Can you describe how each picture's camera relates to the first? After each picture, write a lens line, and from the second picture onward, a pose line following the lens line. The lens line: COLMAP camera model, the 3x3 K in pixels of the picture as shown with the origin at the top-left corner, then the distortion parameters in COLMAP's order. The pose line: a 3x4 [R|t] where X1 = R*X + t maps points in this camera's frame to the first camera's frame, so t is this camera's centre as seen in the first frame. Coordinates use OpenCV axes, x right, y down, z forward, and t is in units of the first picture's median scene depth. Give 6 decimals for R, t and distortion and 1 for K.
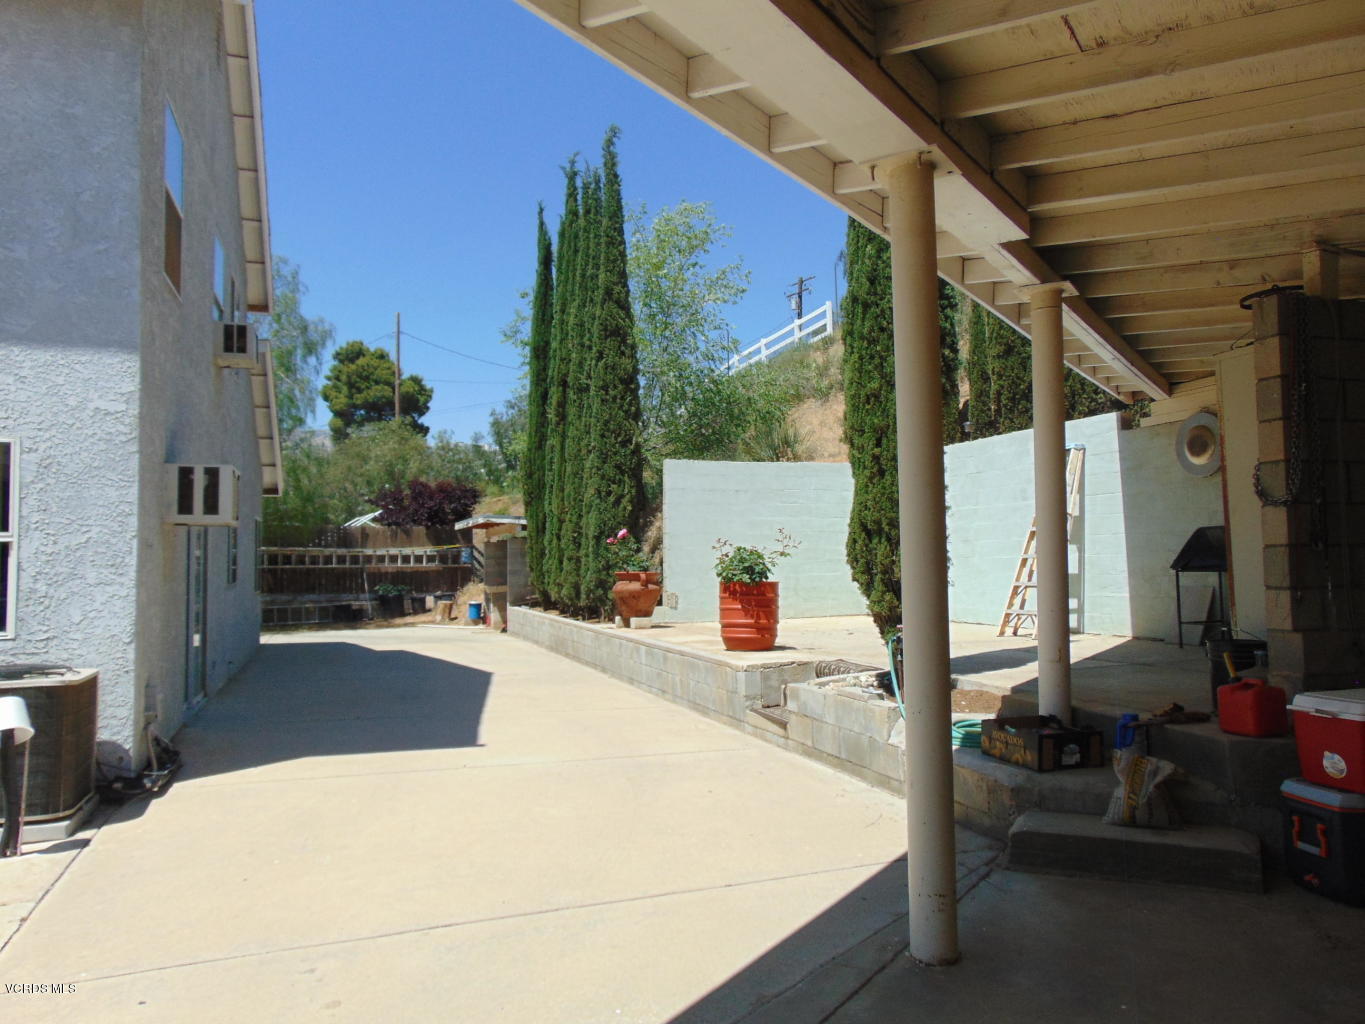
lens RADIAL K [[1021.3, 0, 684.8], [0, 1021.3, 509.6], [0, 0, 1]] dist [-0.026489, 0.049291]
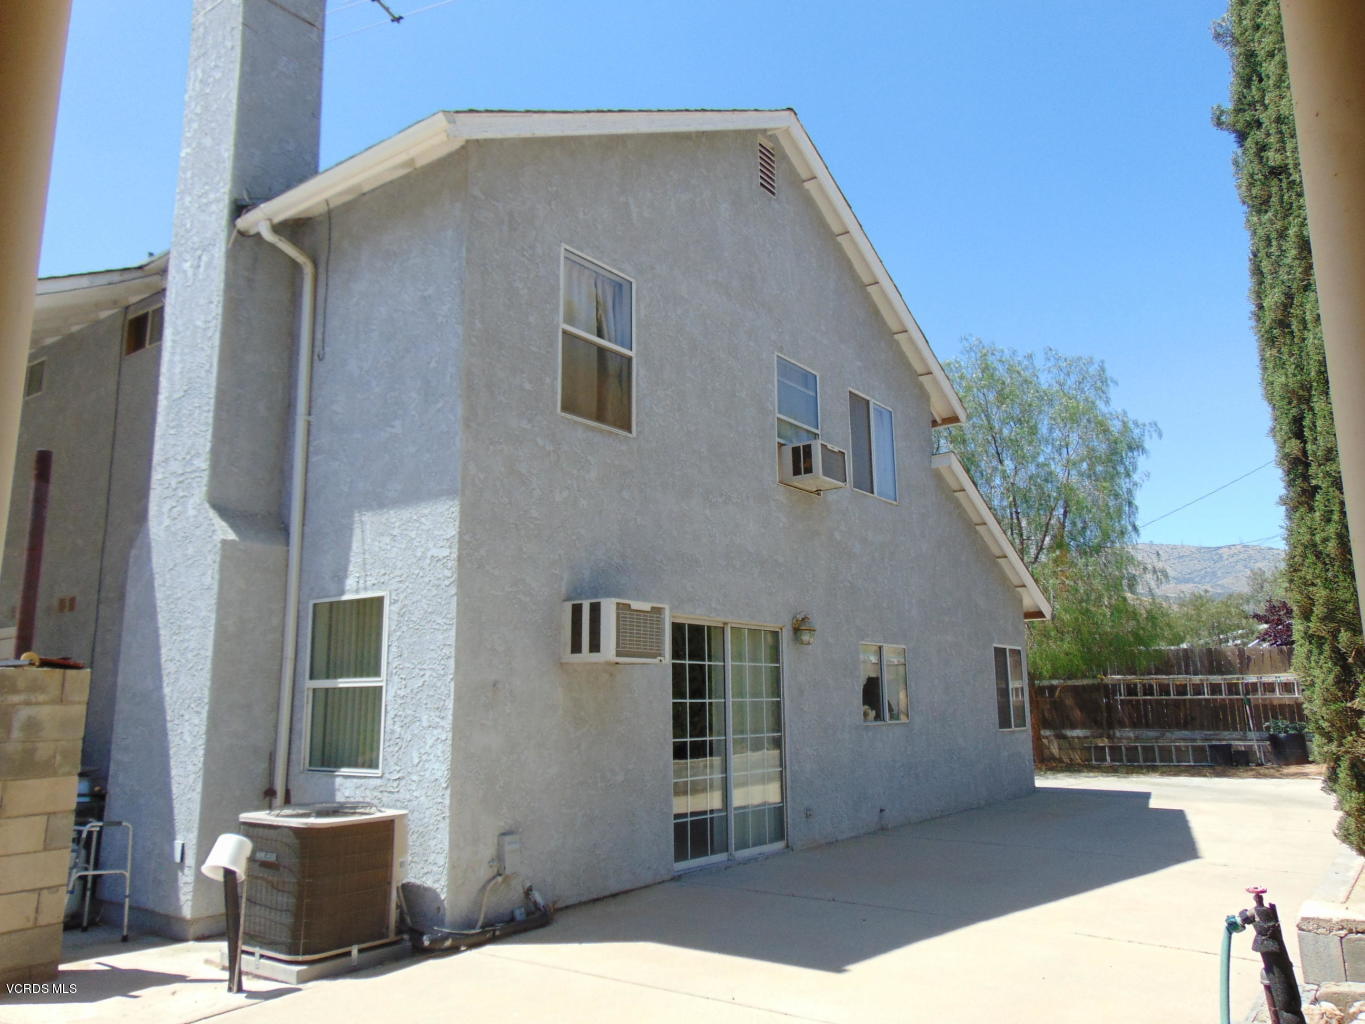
lens RADIAL K [[1021.3, 0, 682.4], [0, 1021.3, 511.2], [0, 0, 1]] dist [-0.026489, 0.049291]
pose [[0.568663, -0.147018, -0.809326, 0.422031], [0.048408, 0.988174, -0.145494, 0.019780], [0.821145, 0.043560, 0.569055, 0.606292]]
